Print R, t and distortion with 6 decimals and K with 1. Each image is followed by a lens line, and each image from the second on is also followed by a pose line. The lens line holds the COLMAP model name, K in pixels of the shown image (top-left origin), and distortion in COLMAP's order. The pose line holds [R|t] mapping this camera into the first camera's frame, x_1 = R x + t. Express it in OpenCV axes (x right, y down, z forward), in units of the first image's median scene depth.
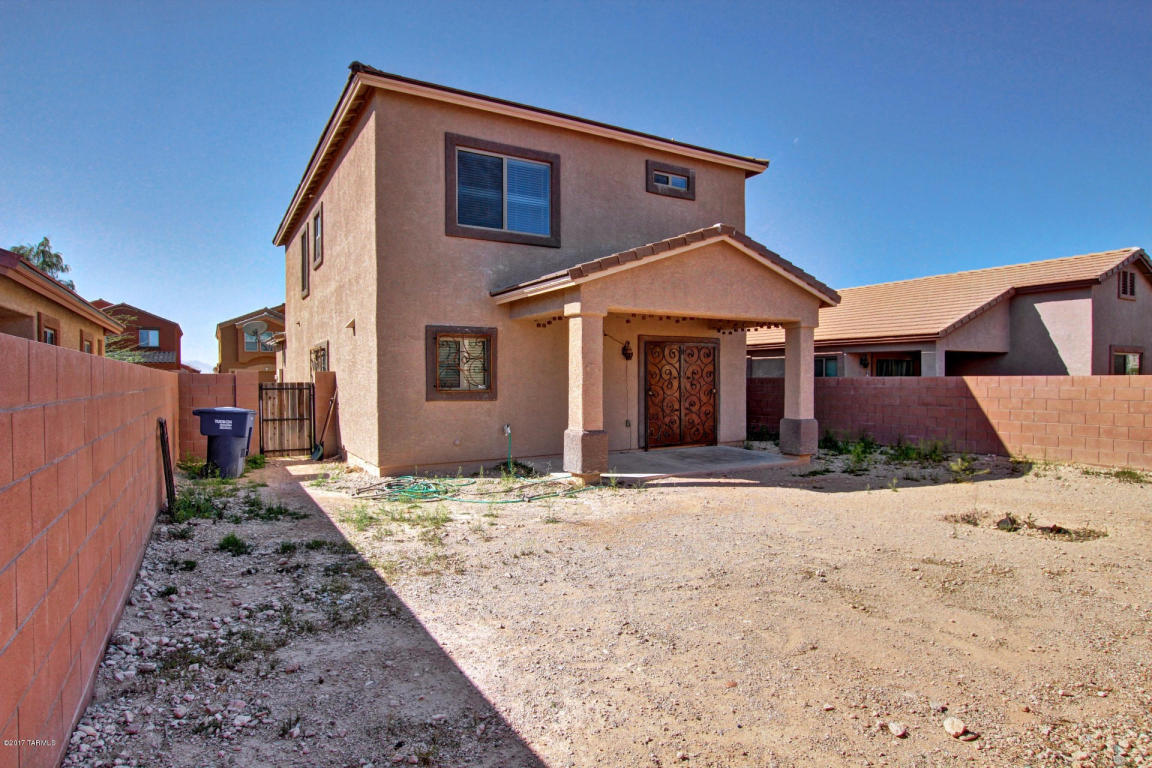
lens RADIAL K [[640.7, 0, 577.4], [0, 640.7, 383.0], [0, 0, 1]] dist [-0.000837, -0.000015]
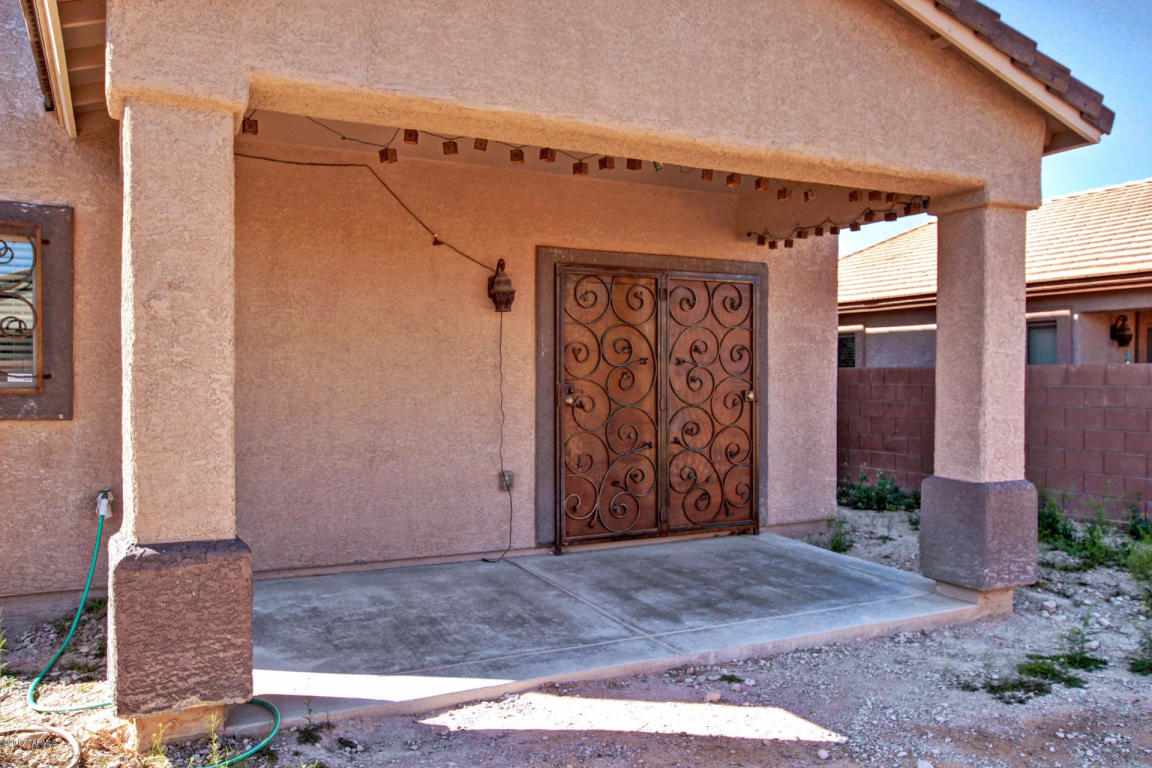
lens RADIAL K [[880.5, 0, 575.1], [0, 880.5, 385.3], [0, 0, 1]] dist [0.003240, 0.006474]
pose [[0.997237, 0.005271, -0.074101, 0.150532], [-0.005214, 0.999986, 0.000954, 0.006089], [0.074105, -0.000565, 0.997250, 0.467762]]
